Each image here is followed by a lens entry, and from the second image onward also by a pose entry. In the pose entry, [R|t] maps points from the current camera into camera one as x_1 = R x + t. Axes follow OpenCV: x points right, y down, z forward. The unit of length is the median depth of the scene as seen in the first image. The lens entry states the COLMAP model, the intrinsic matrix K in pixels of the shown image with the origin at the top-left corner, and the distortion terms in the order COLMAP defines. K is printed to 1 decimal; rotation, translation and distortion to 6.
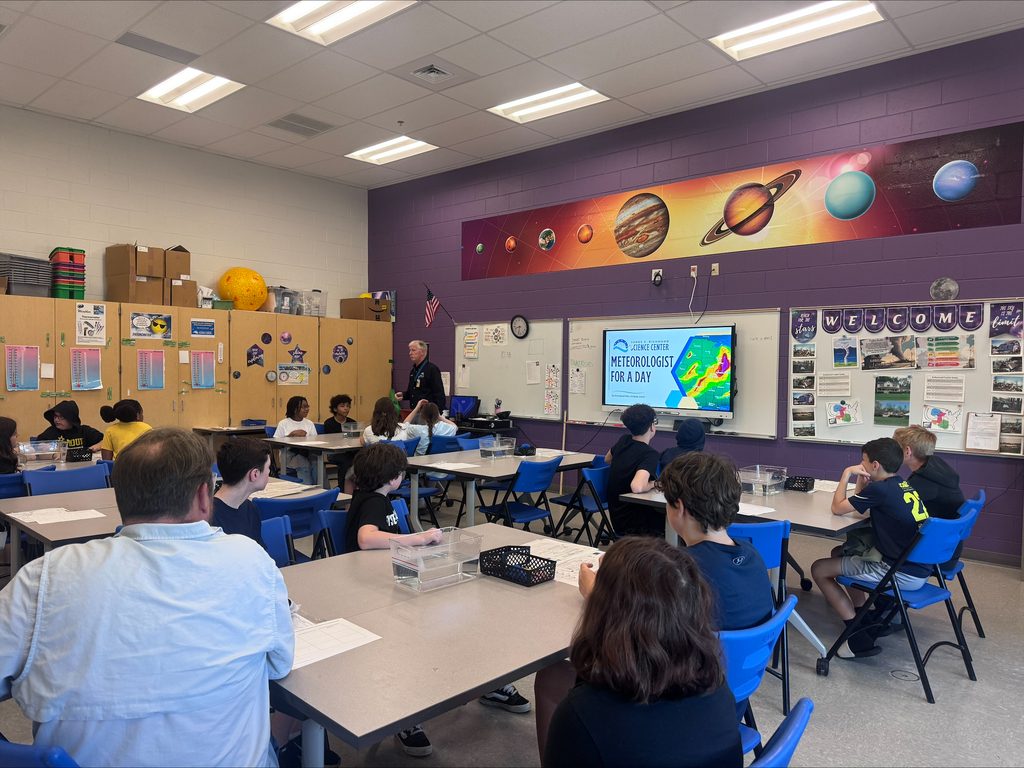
lens RADIAL K [[732.0, 0, 512.0], [0, 732.0, 384.0], [0, 0, 1]] dist [0.039307, -0.085156]
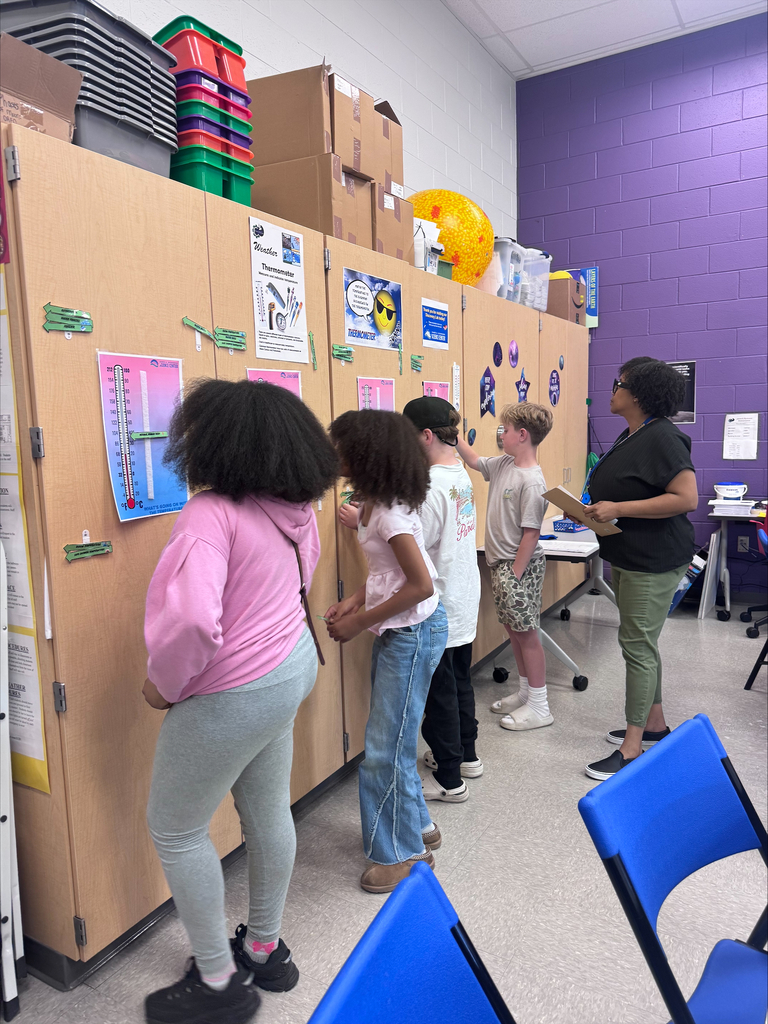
lens RADIAL K [[732.0, 0, 384.0], [0, 732.0, 512.0], [0, 0, 1]] dist [0.039307, -0.085156]
pose [[0.977738, -0.069089, 0.198129, -0.561980], [0.049241, 0.993419, 0.103416, -0.017196], [-0.203970, -0.091358, 0.974705, 0.631423]]
